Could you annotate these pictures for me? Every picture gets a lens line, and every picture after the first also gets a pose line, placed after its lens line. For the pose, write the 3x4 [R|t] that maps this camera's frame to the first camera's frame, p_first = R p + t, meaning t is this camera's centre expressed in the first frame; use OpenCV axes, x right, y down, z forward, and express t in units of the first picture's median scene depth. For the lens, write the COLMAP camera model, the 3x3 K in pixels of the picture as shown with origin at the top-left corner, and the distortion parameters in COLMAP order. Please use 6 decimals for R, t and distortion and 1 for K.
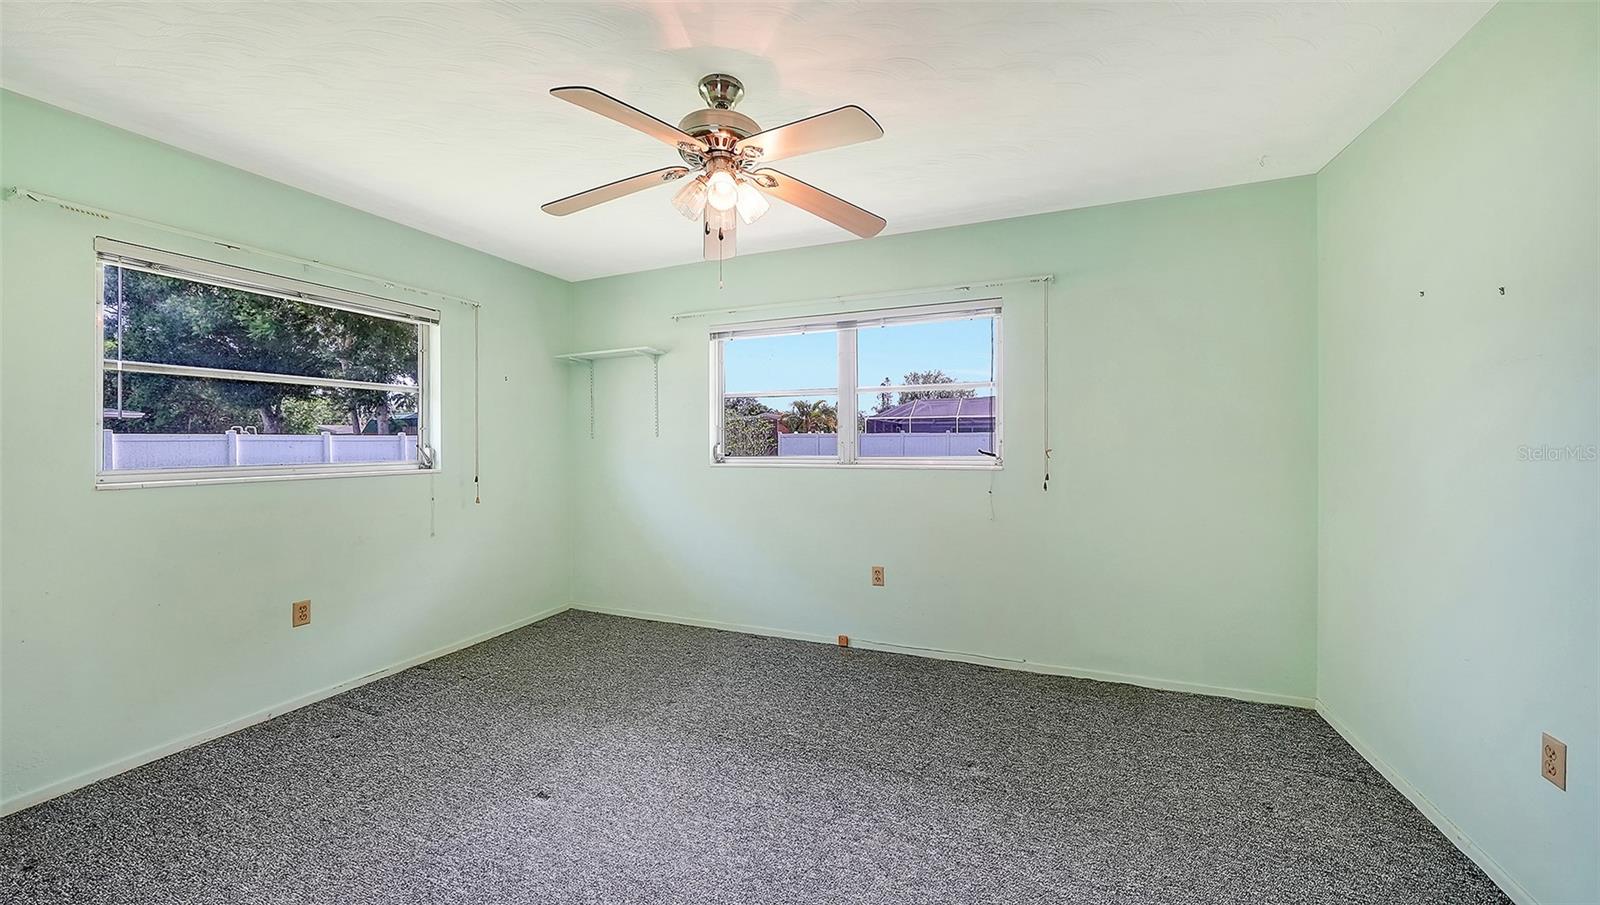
lens RADIAL K [[561.7, 0, 805.8], [0, 561.7, 448.1], [0, 0, 1]] dist [-0.001021, -0.000076]
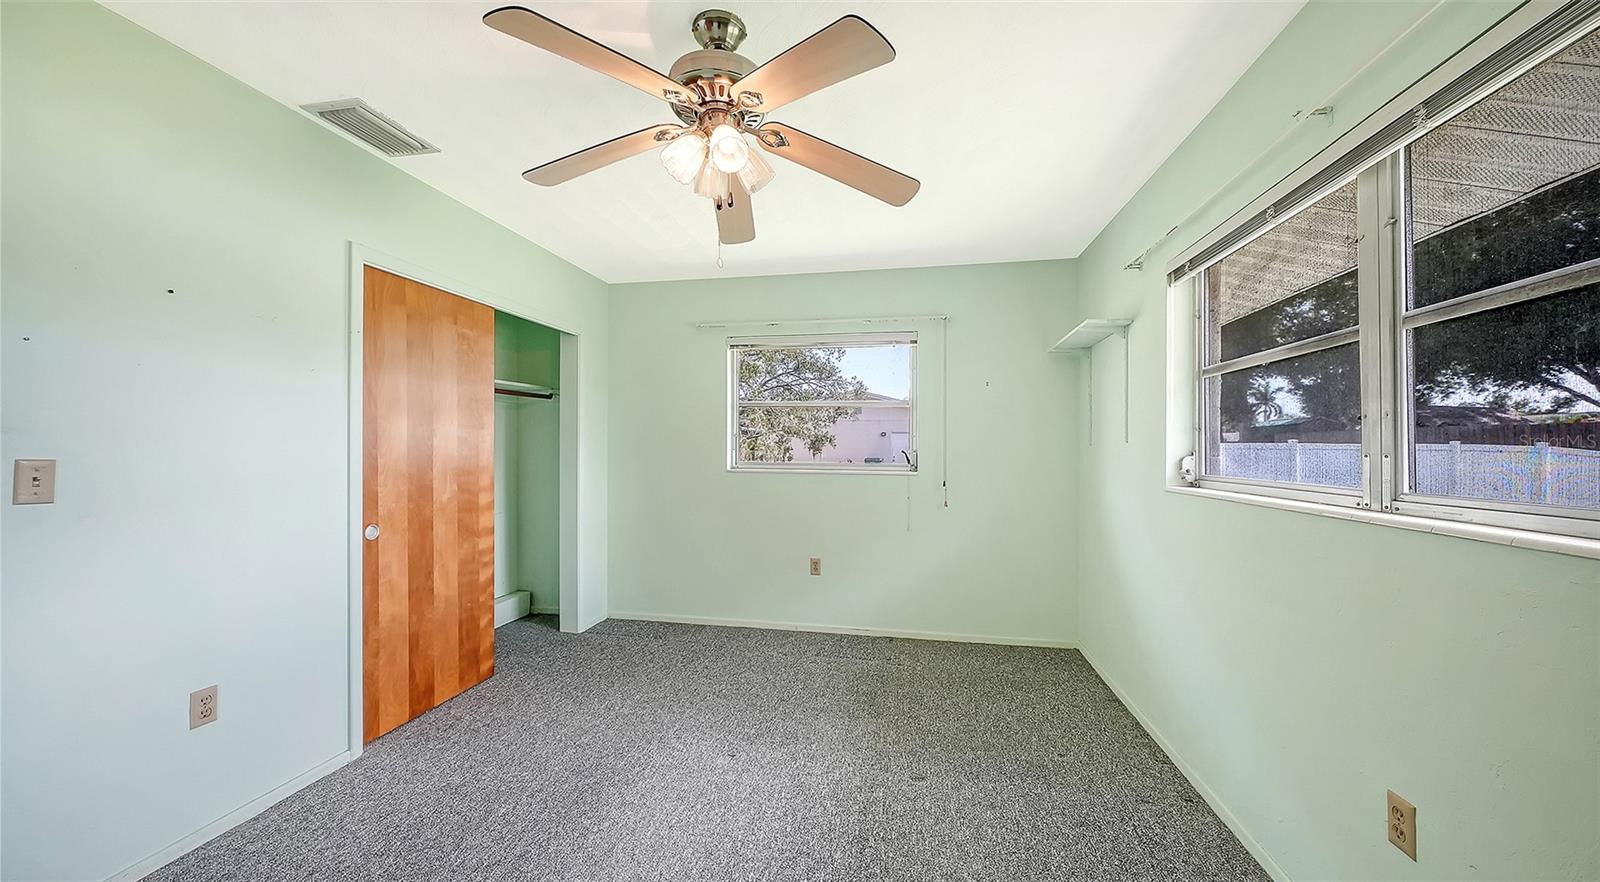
lens RADIAL K [[565.6, 0, 801.2], [0, 565.6, 458.0], [0, 0, 1]] dist [-0.000446, -0.000027]
pose [[0.194037, 0.025442, -0.980664, 0.425858], [-0.015971, 0.999613, 0.022773, -0.013442], [0.980864, 0.011243, 0.194368, 0.573671]]
